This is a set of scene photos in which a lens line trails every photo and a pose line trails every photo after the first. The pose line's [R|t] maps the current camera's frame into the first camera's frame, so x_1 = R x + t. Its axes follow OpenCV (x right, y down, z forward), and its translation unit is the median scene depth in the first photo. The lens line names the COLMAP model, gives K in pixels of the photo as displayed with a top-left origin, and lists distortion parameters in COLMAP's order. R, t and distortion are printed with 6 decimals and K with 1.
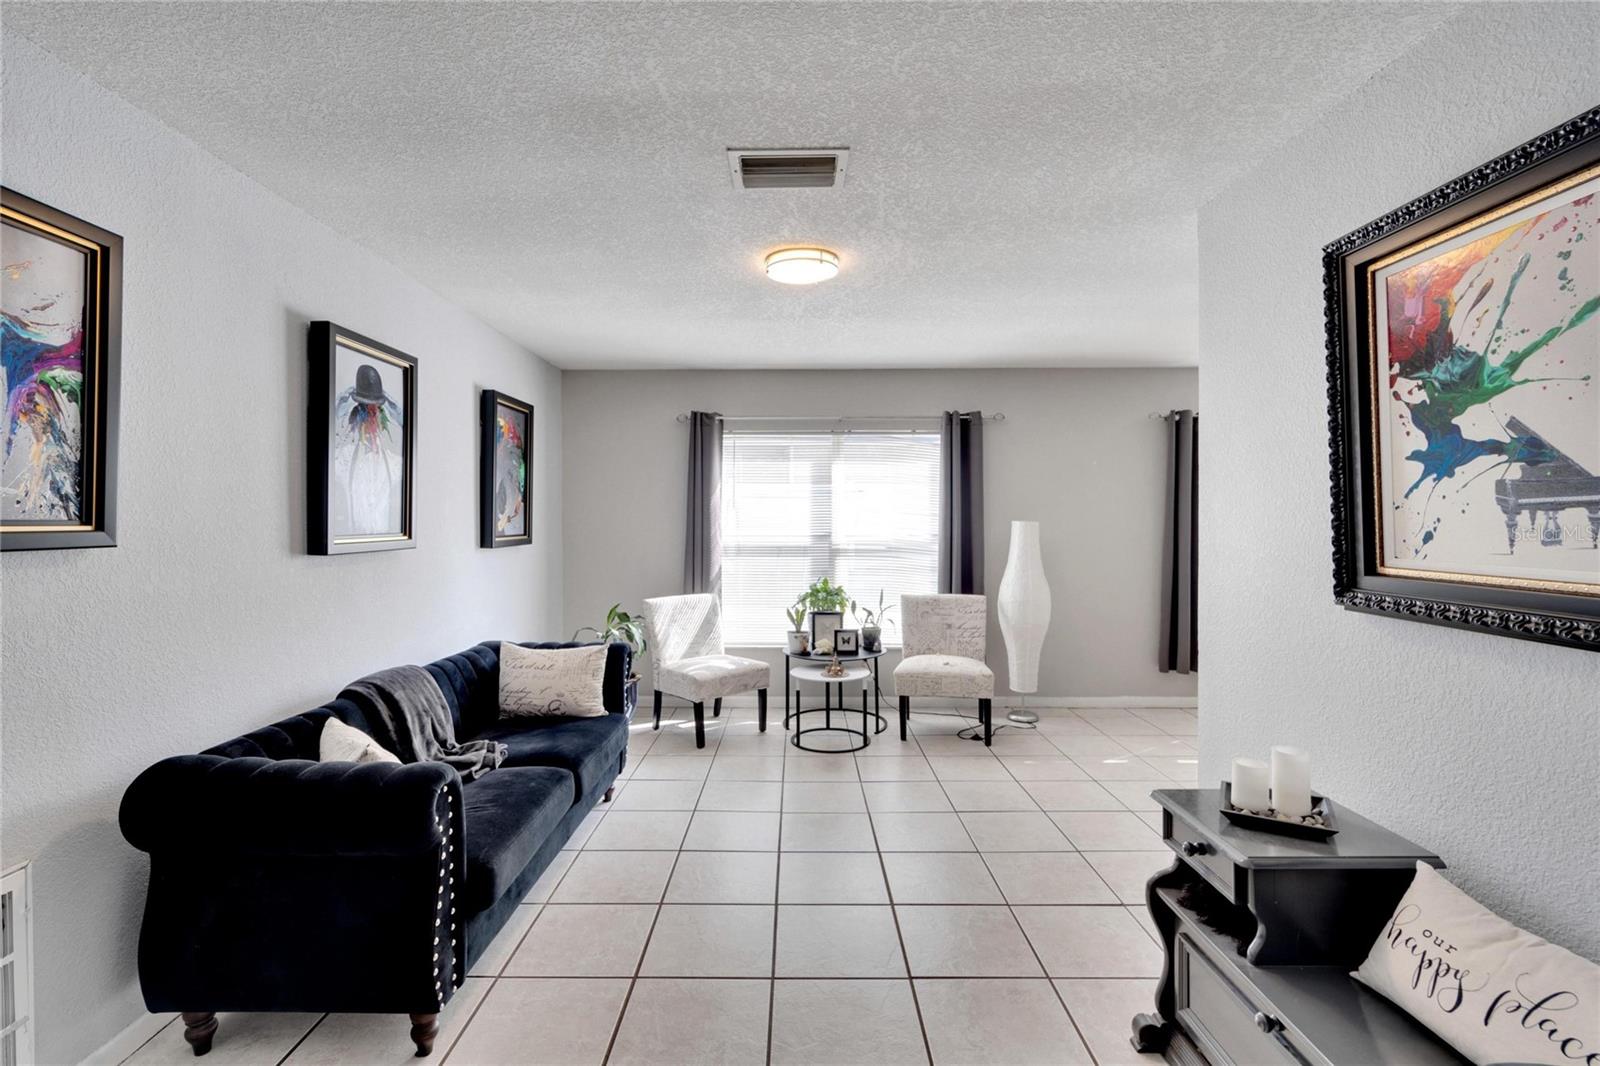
lens RADIAL K [[714.3, 0, 782.9], [0, 714.3, 522.0], [0, 0, 1]] dist [-0.000981, -0.000238]
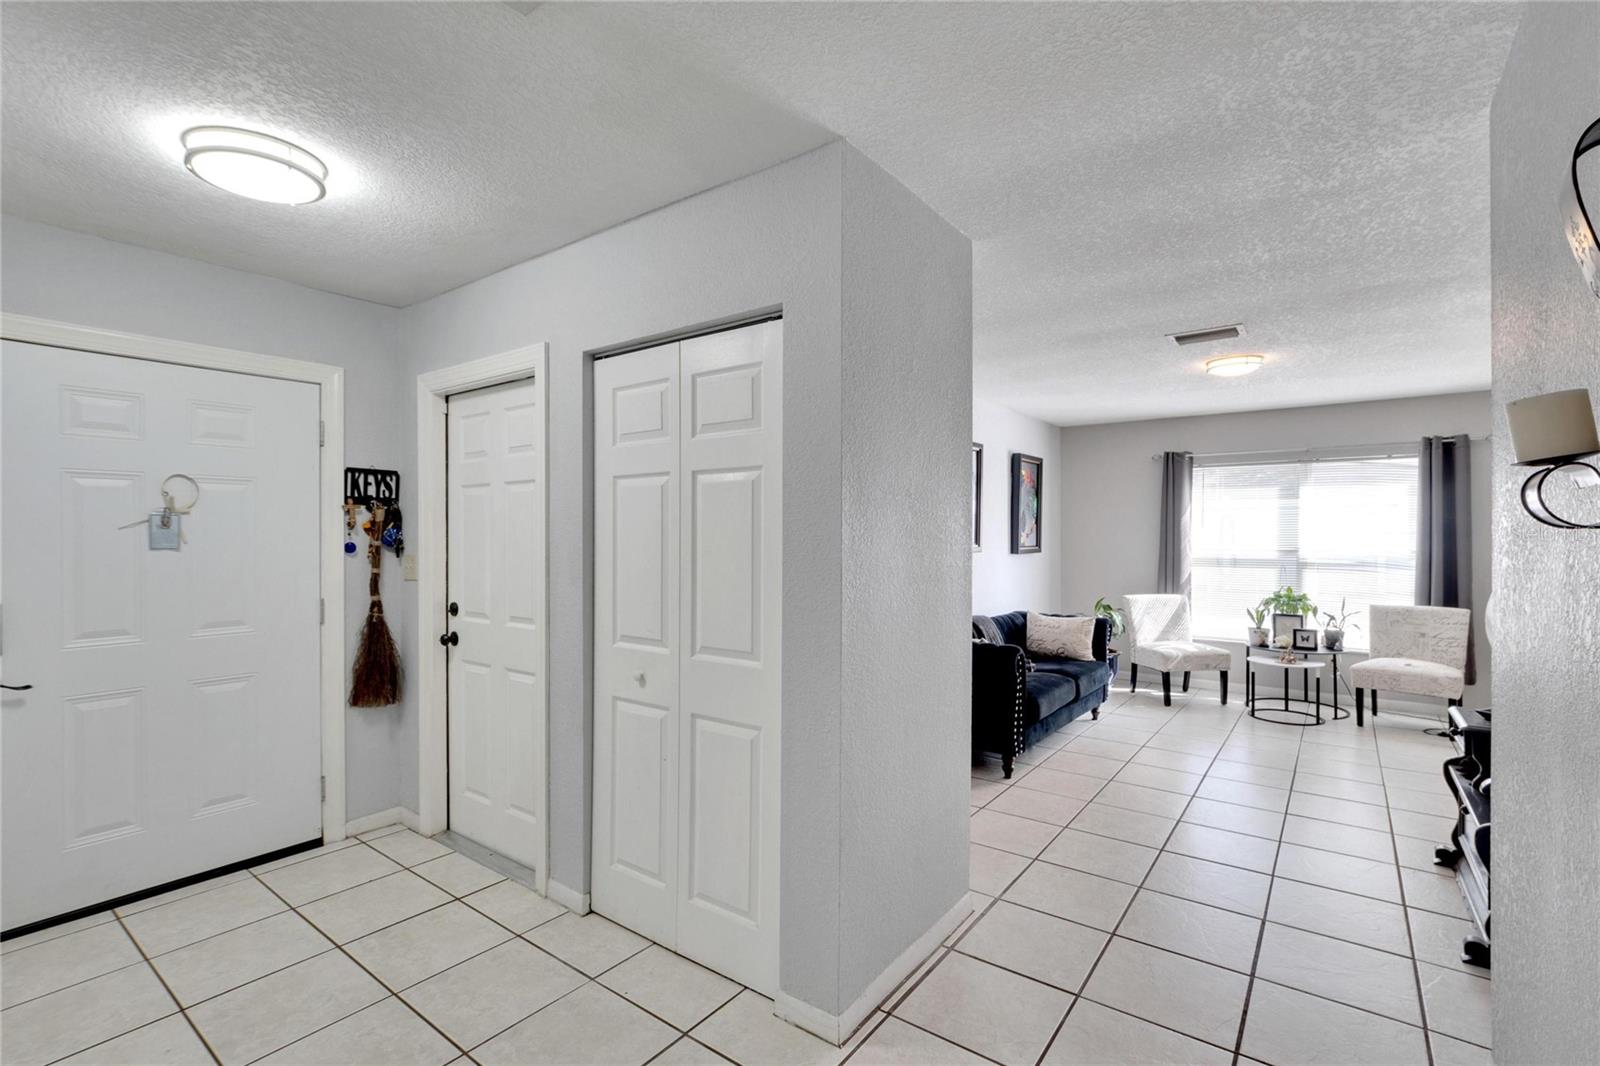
lens RADIAL K [[730.5, 0, 796.3], [0, 730.5, 535.8], [0, 0, 1]] dist [-0.002126, -0.000472]
pose [[0.809276, 0.003075, -0.587421, 0.122438], [-0.004606, 0.999989, -0.001112, 0.000291], [0.587411, 0.003606, 0.809281, -0.509637]]
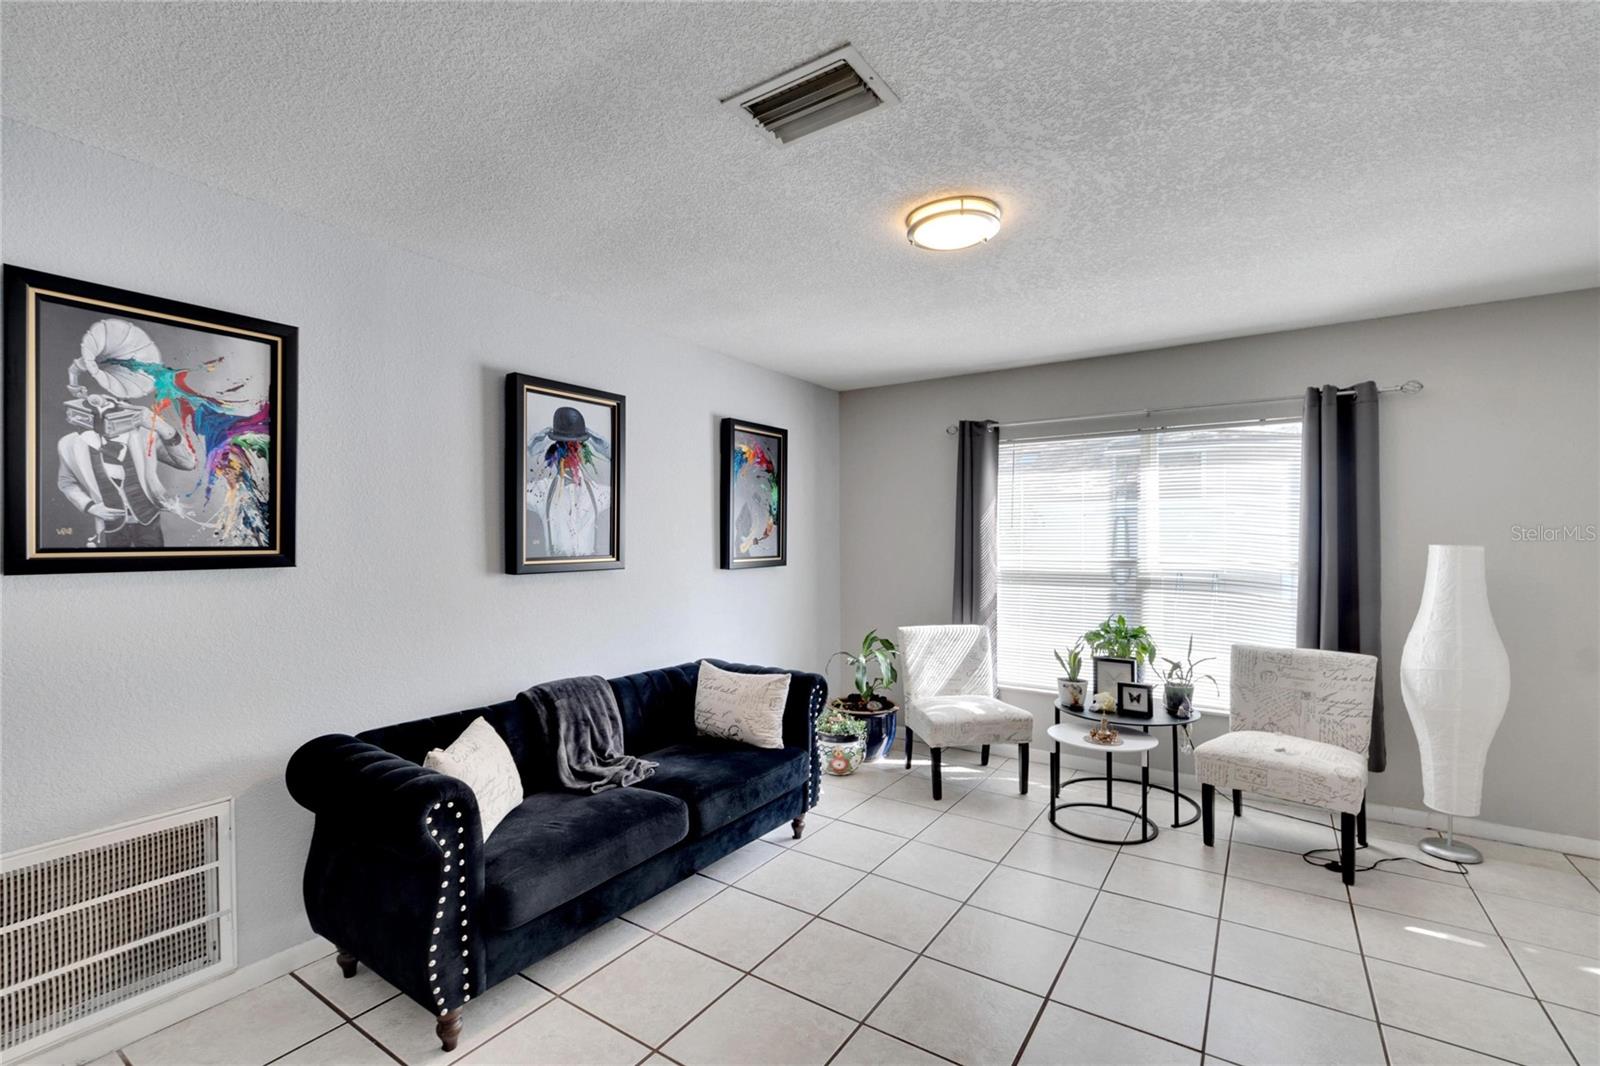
lens RADIAL K [[698.4, 0, 797.9], [0, 698.4, 542.7], [0, 0, 1]] dist [-0.001767, -0.000568]
pose [[0.835661, 0.002966, -0.549238, 0.209717], [-0.000999, 0.999992, 0.003880, -0.005885], [0.549245, -0.002694, 0.835657, 0.174602]]
